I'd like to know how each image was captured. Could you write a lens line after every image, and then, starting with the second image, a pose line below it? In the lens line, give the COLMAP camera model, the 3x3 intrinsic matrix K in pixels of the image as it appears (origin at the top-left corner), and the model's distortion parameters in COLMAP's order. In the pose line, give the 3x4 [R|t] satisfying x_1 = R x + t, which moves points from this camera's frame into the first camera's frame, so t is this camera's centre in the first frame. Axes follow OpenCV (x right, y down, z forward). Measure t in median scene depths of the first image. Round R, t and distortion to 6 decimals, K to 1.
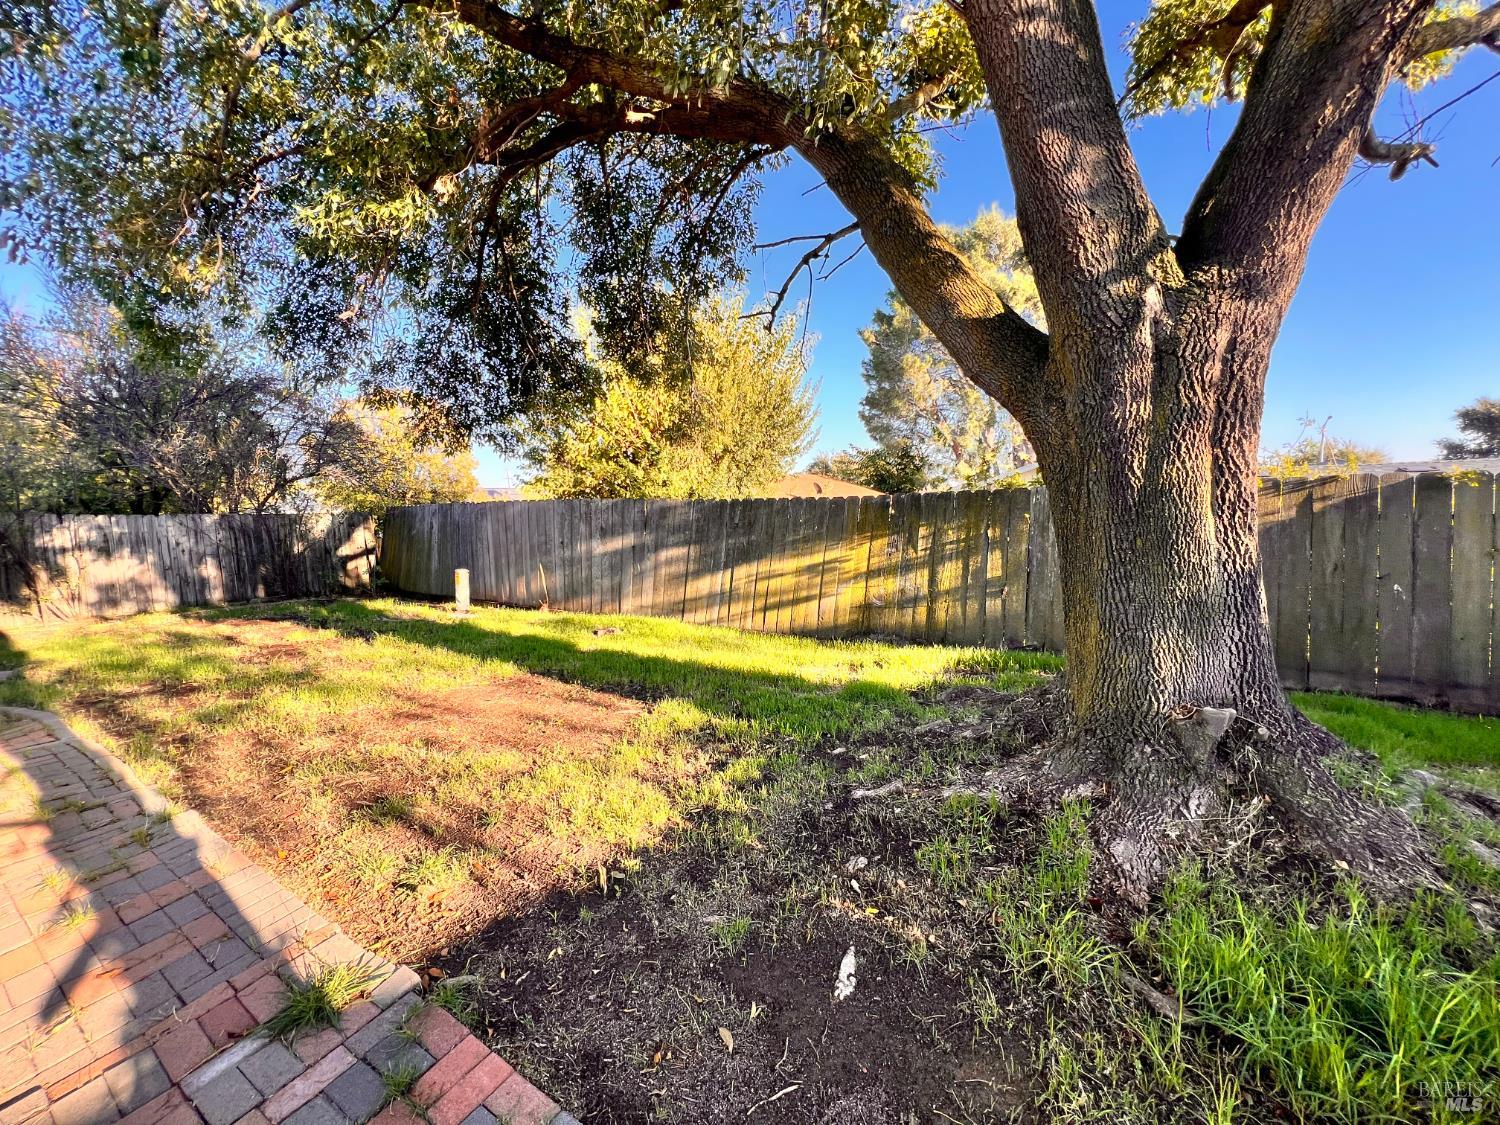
lens RADIAL K [[597.6, 0, 749.6], [0, 597.6, 561.1], [0, 0, 1]] dist [-0.002075, 0.000103]
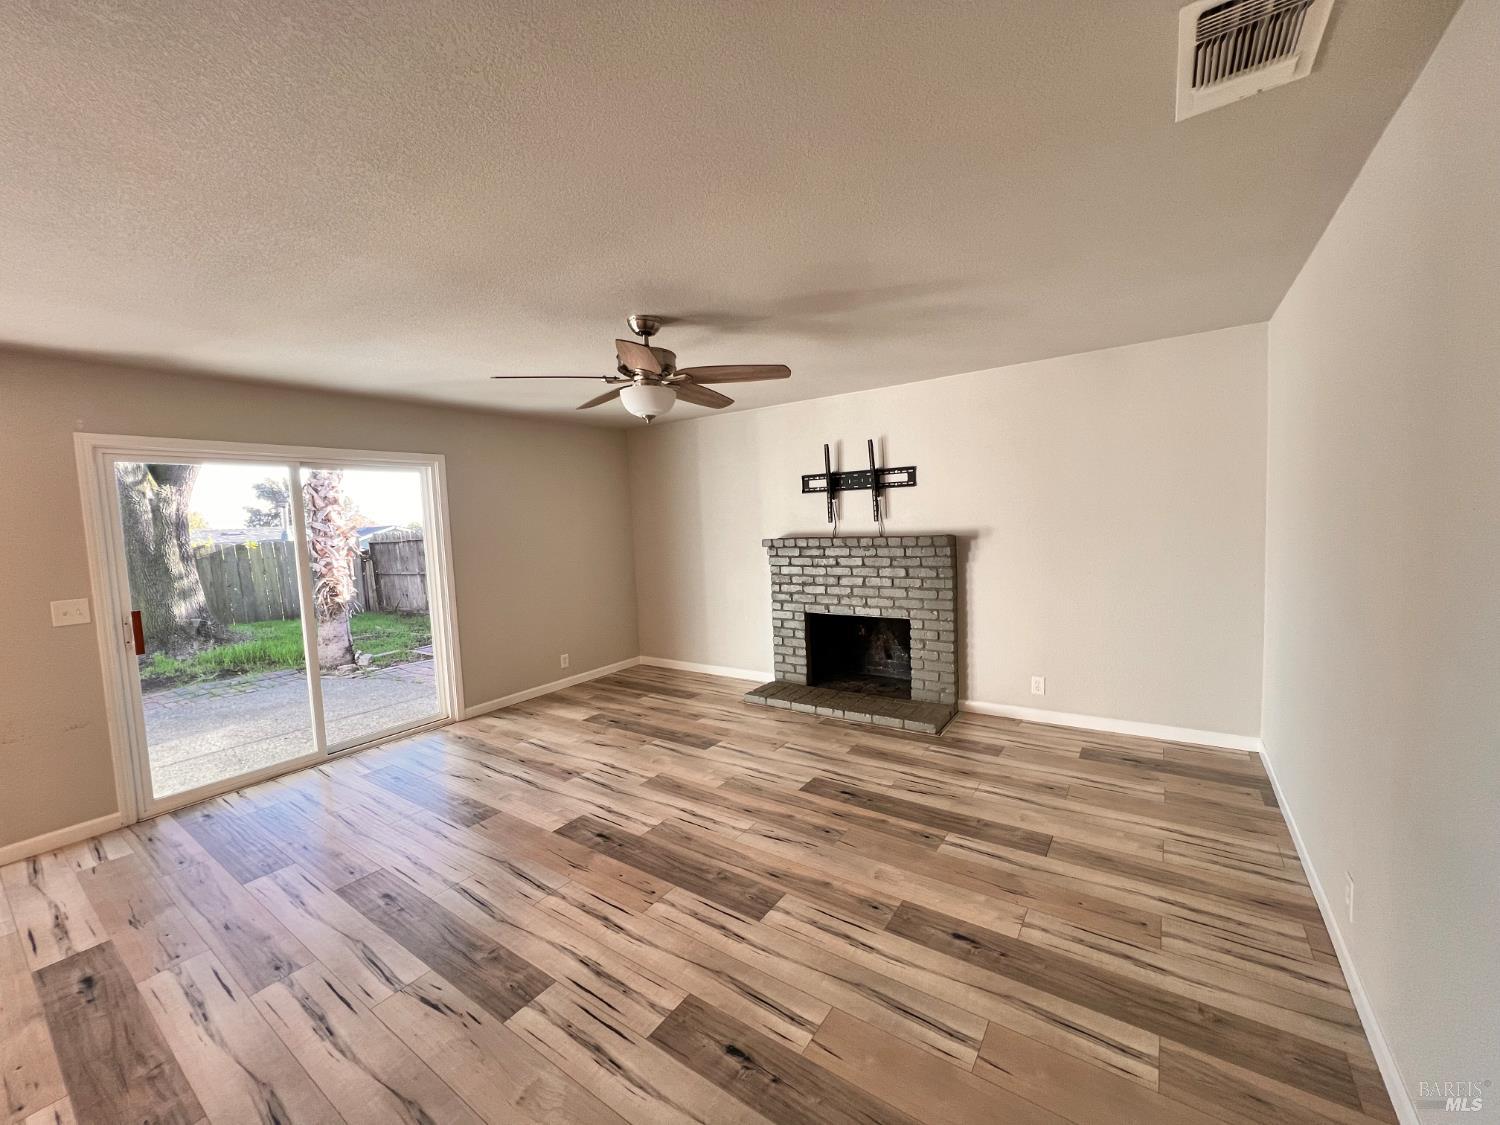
lens RADIAL K [[597.6, 0, 749.6], [0, 597.6, 561.1], [0, 0, 1]] dist [-0.002075, 0.000103]
pose [[0.021145, -0.047151, 0.998664, -0.827277], [0.136744, 0.989636, 0.043830, 0.068396], [-0.990381, 0.135635, 0.027373, -0.740197]]
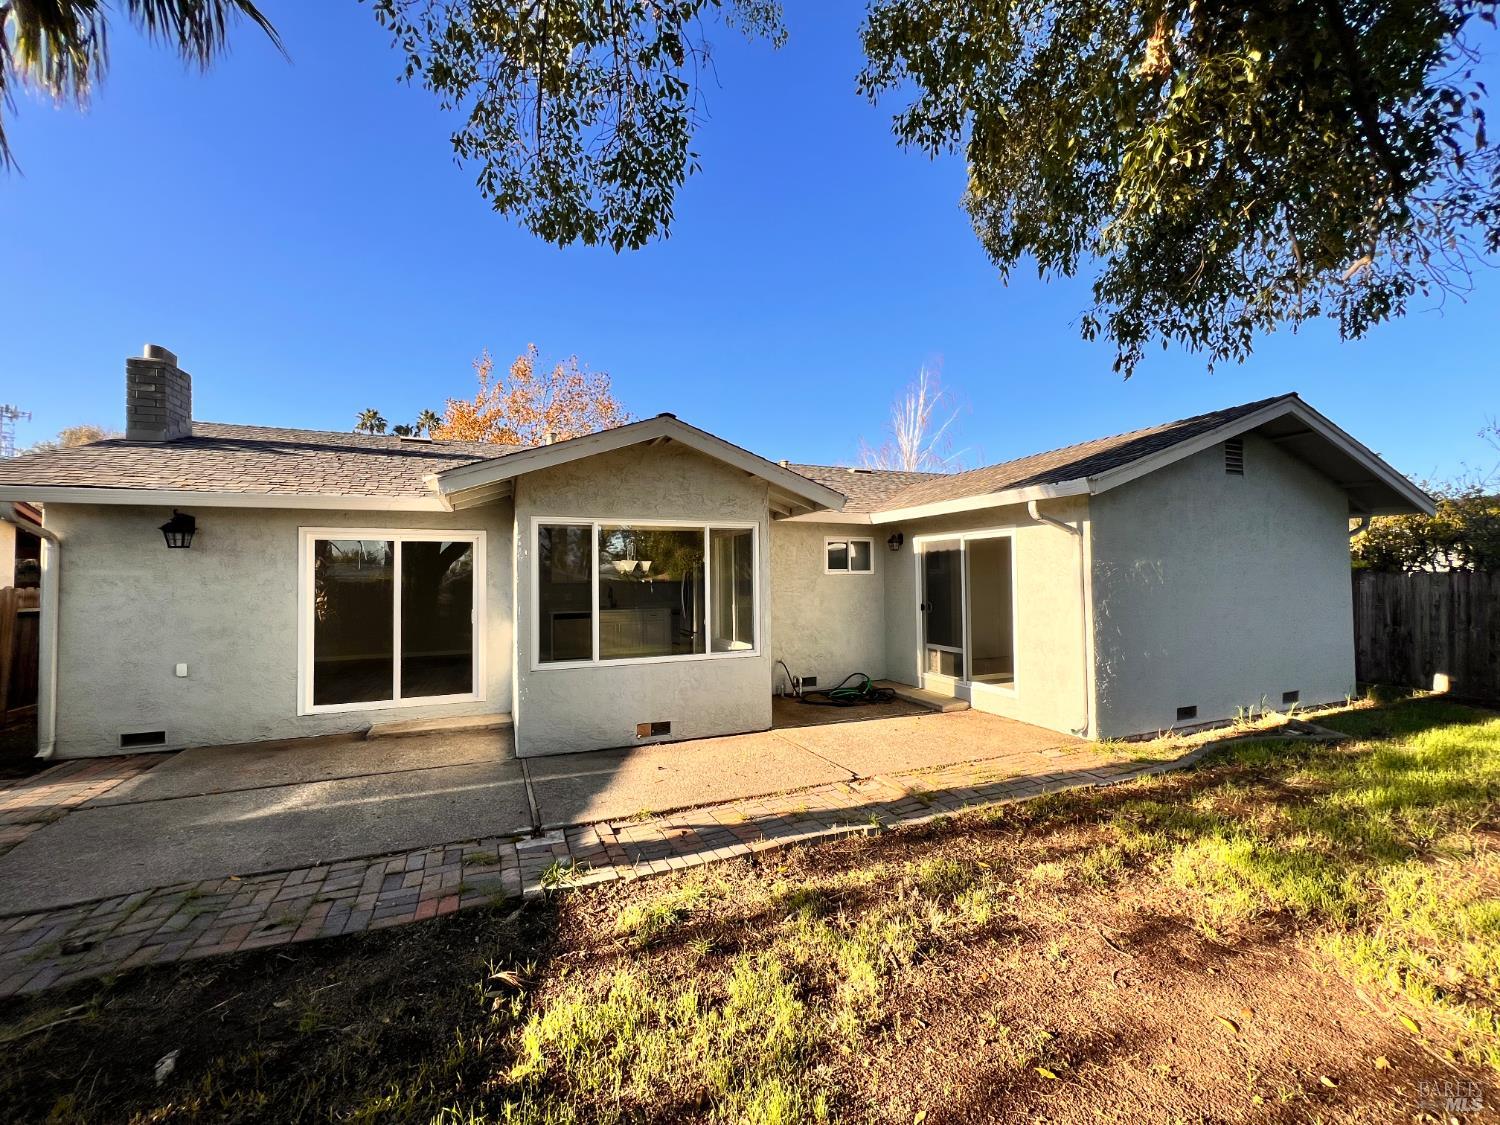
lens RADIAL K [[599.6, 0, 750.3], [0, 599.6, 560.7], [0, 0, 1]] dist [-0.002938, 0.000385]
pose [[-0.560554, 0.007546, -0.828084, 0.110780], [-0.053575, 0.997533, 0.045357, -0.078377], [0.826383, 0.069790, -0.558766, 0.581538]]
